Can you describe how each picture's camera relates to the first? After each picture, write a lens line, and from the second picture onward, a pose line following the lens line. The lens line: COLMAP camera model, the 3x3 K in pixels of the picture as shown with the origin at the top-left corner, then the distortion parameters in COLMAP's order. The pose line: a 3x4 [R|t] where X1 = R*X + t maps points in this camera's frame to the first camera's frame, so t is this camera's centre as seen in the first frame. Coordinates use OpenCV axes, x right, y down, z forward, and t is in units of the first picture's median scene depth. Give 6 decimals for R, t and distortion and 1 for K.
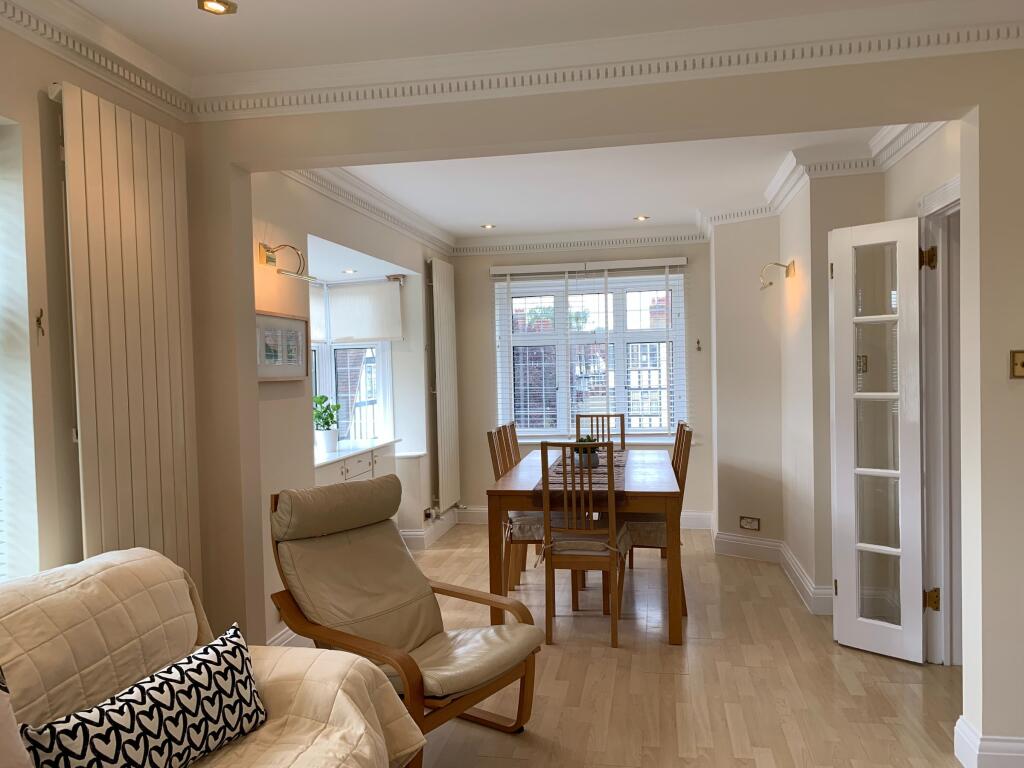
lens RADIAL K [[774.3, 0, 509.7], [0, 774.3, 386.3], [0, 0, 1]] dist [0.039985, -0.034647]
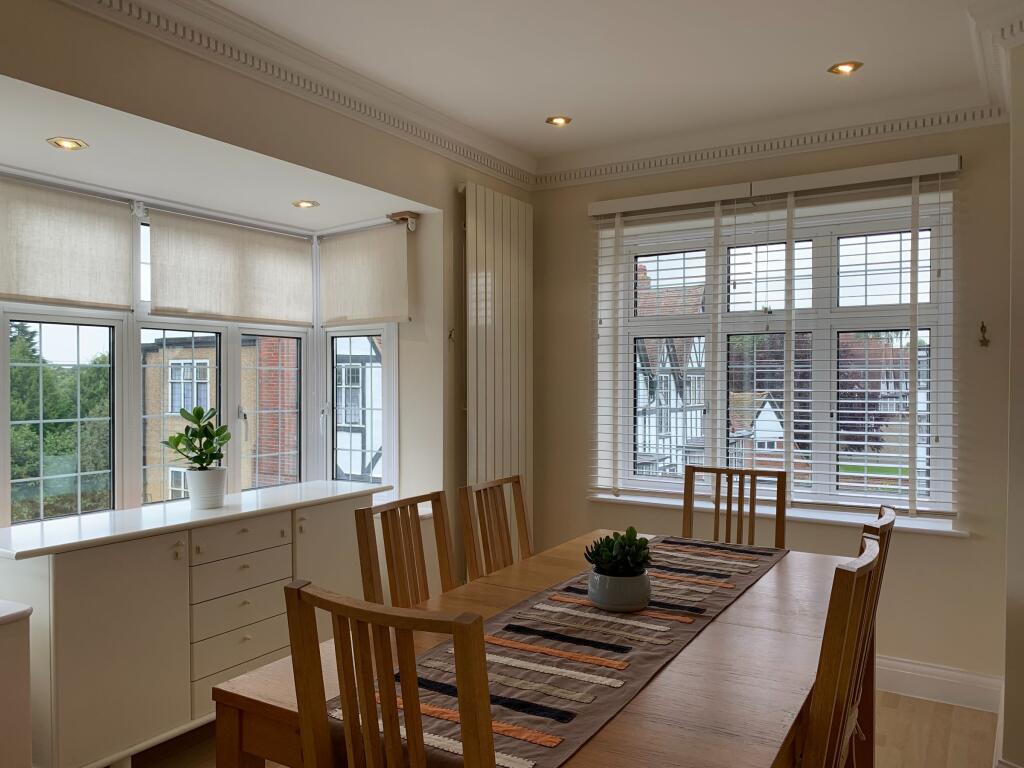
lens RADIAL K [[774.3, 0, 538.2], [0, 774.3, 389.7], [0, 0, 1]] dist [0.039985, -0.034647]
pose [[0.941209, 0.026086, -0.336817, 0.146691], [-0.029209, 0.999564, -0.004209, -0.007392], [0.336561, 0.013799, 0.941561, 0.442303]]
